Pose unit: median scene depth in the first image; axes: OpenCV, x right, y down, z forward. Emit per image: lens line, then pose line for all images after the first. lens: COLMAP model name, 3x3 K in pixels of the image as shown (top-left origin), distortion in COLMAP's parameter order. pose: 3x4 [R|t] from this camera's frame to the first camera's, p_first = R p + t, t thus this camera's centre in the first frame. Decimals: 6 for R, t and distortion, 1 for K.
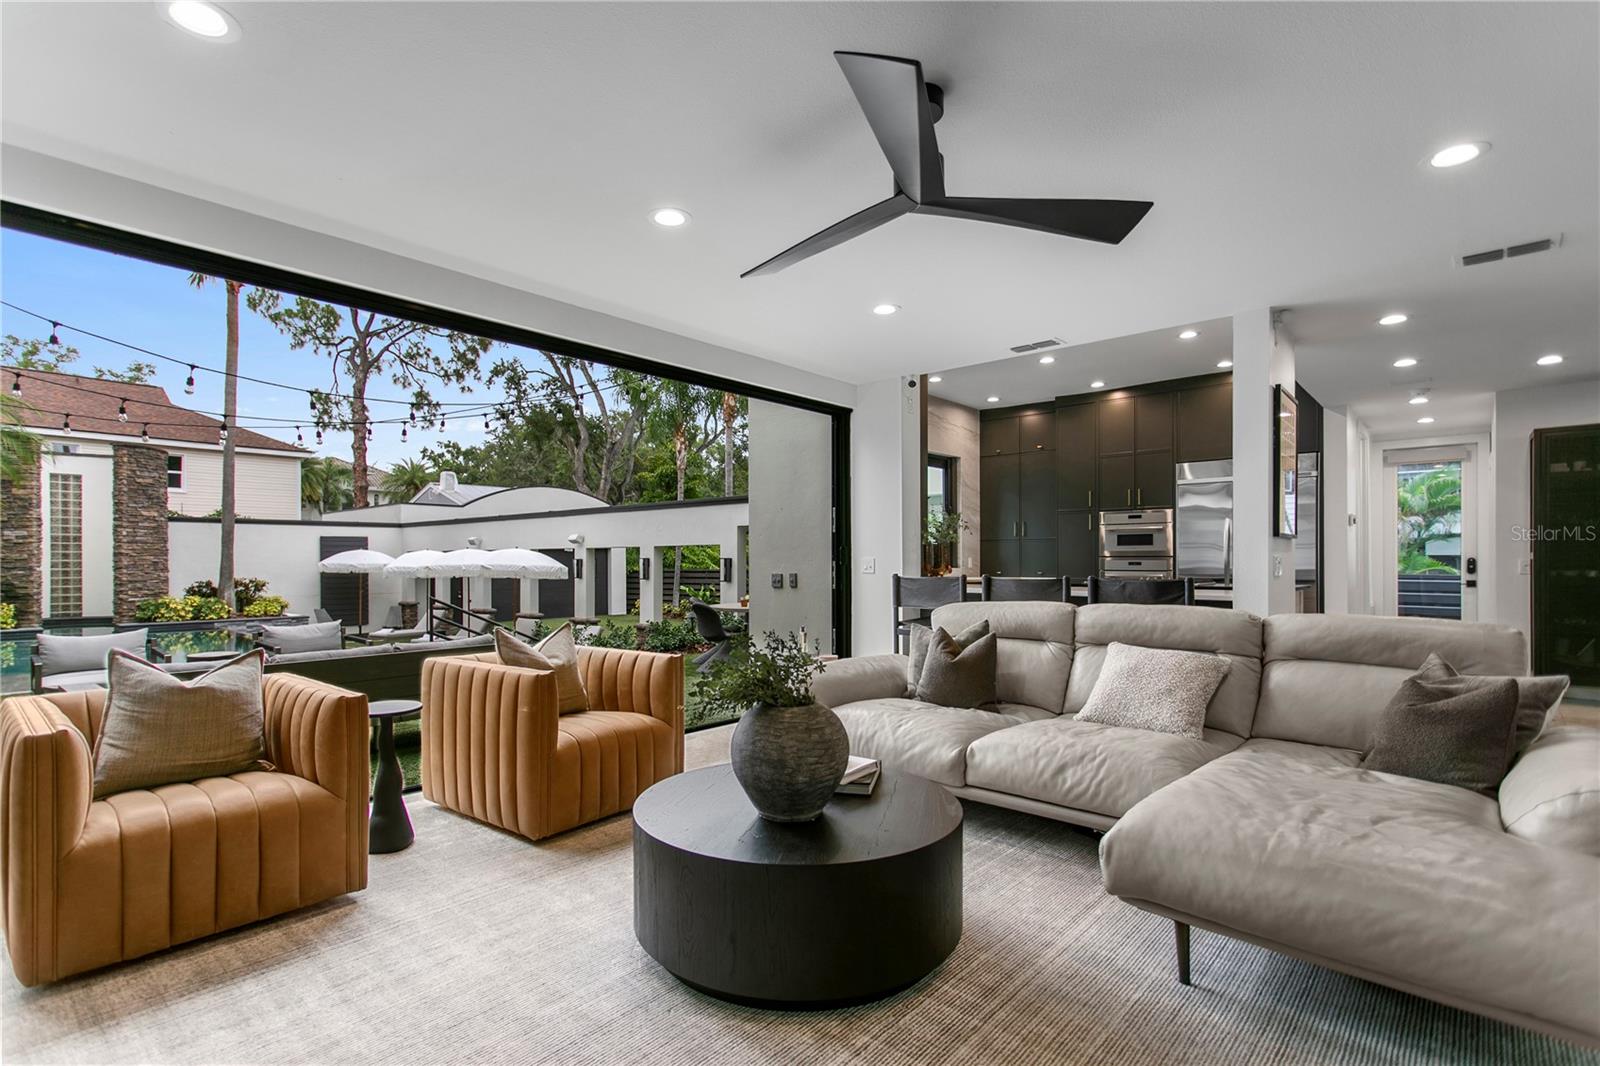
lens RADIAL K [[774.9, 0, 796.7], [0, 774.9, 563.1], [0, 0, 1]] dist [-0.002410, -0.001124]
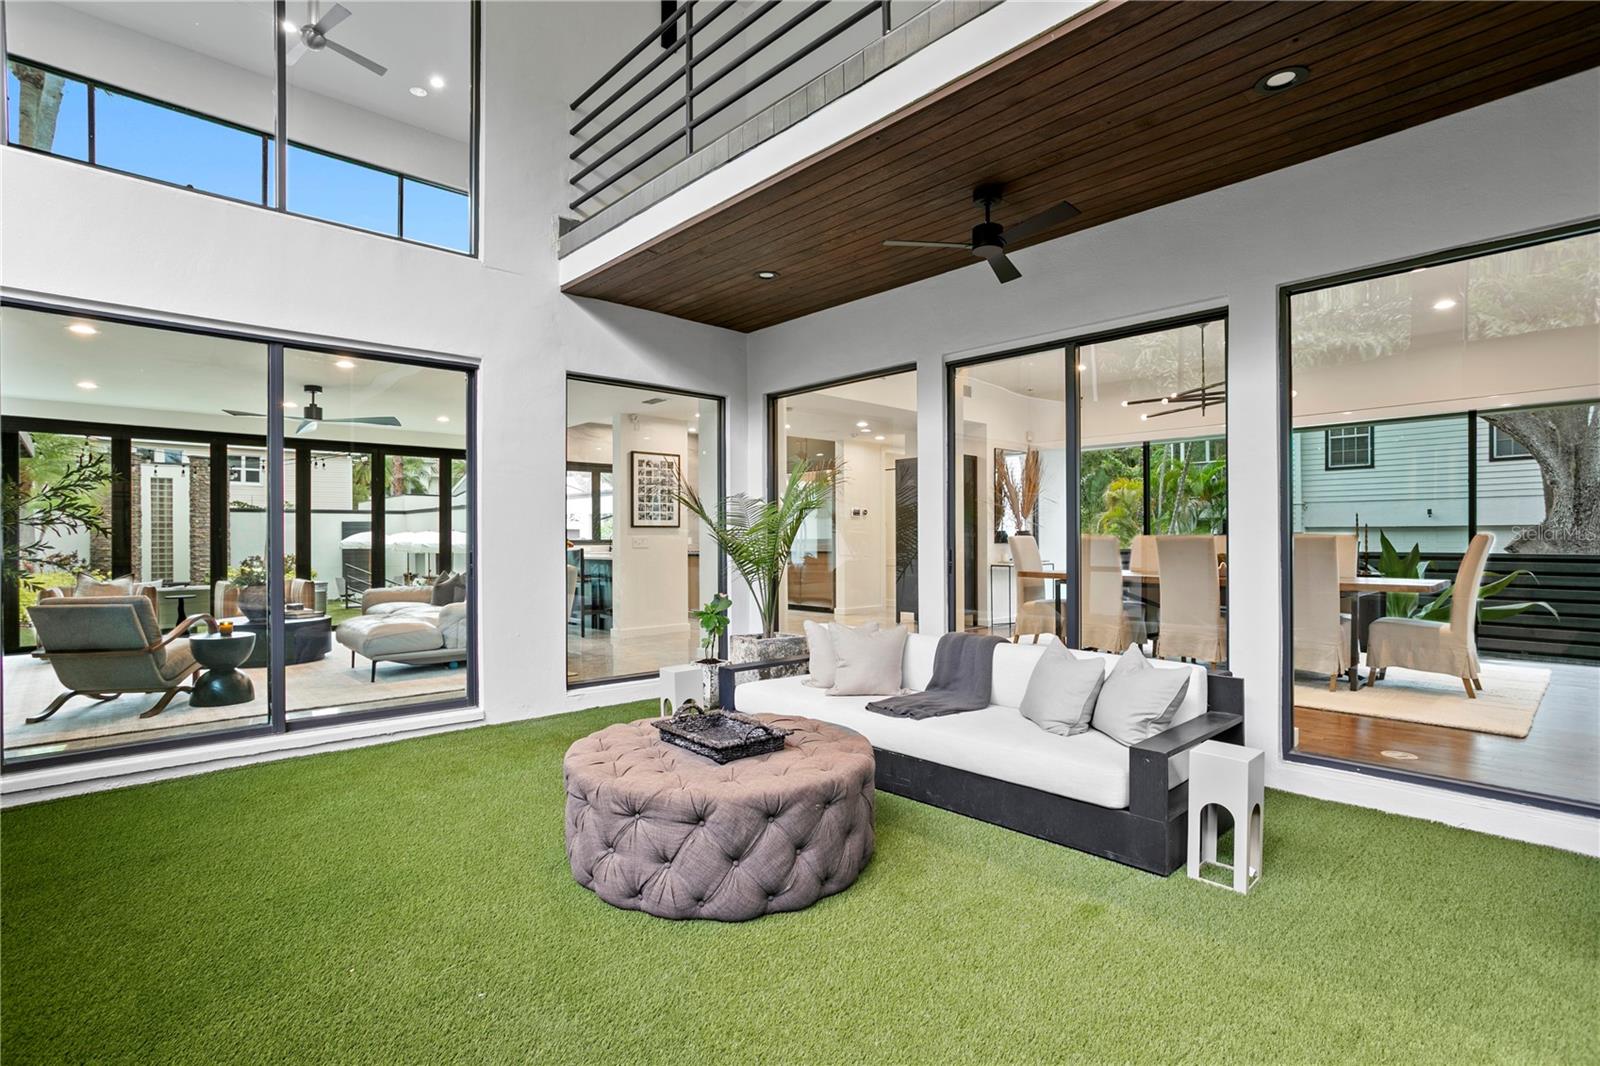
lens RADIAL K [[761.5, 0, 769.2], [0, 761.5, 535.5], [0, 0, 1]] dist [-0.009253, -0.000157]
pose [[0.993275, -0.004836, -0.115678, 0.274957], [0.004284, 0.999978, -0.005018, -0.001754], [0.115700, 0.004489, 0.993274, -0.205054]]
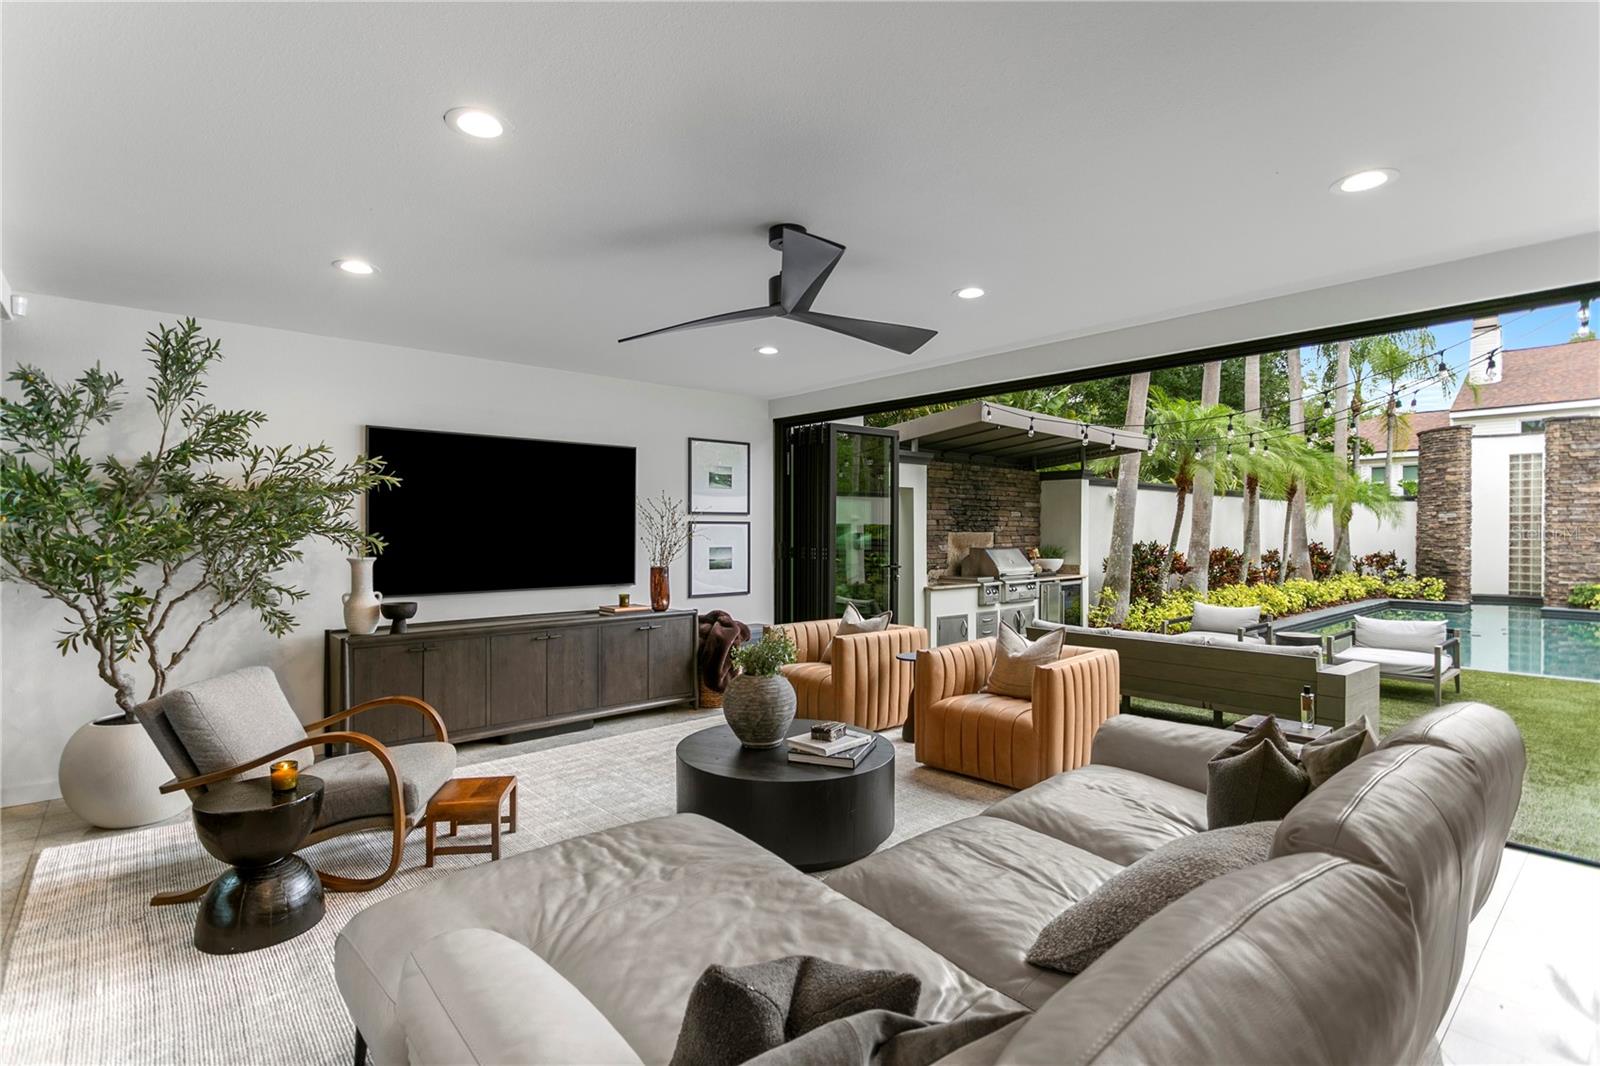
lens RADIAL K [[788.3, 0, 800.0], [0, 788.3, 533.0], [0, 0, 1]] dist [0.045476, 0.000481]
pose [[-0.093949, 0.004792, -0.995565, 0.202499], [-0.001120, 0.999987, 0.004919, -0.015619], [0.995576, 0.001577, -0.093943, 0.156265]]
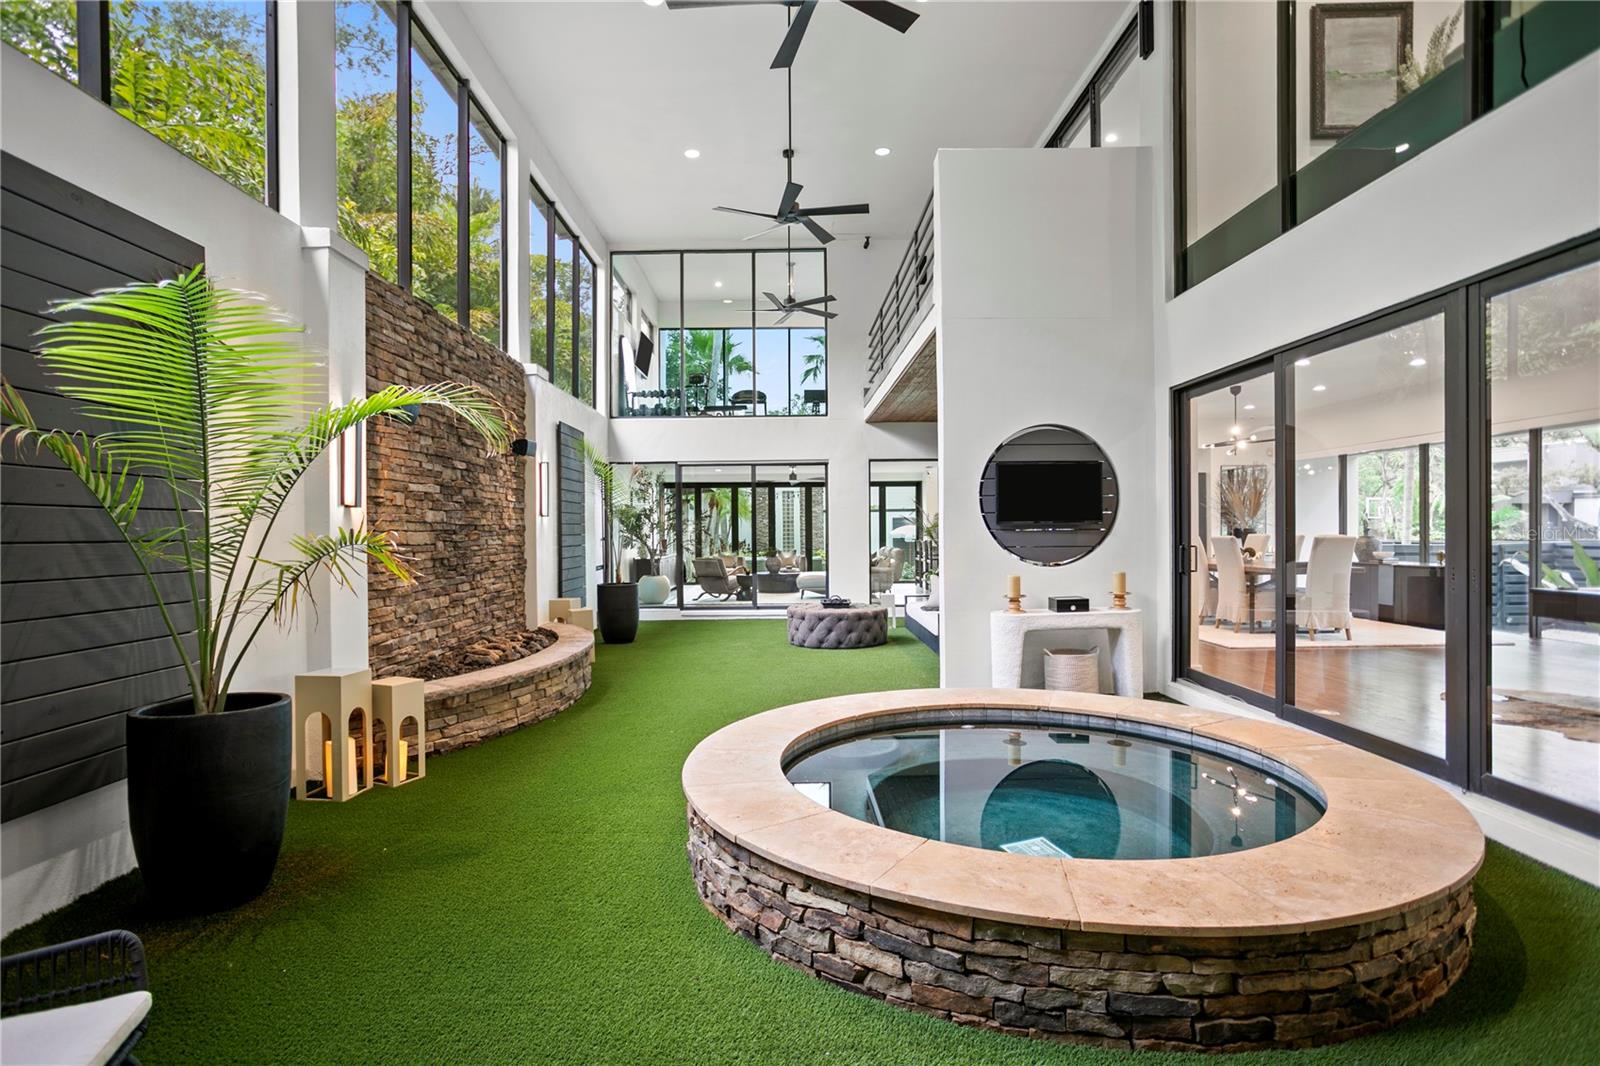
lens RADIAL K [[818.2, 0, 800.0], [0, 818.2, 533.0], [0, 0, 1]] dist [-0.045993, 0.031934]
pose [[0.676277, -0.003629, -0.736639, 0.670351], [0.008483, 0.999960, 0.002861, -0.008555], [0.736599, -0.008183, 0.676280, -0.450669]]
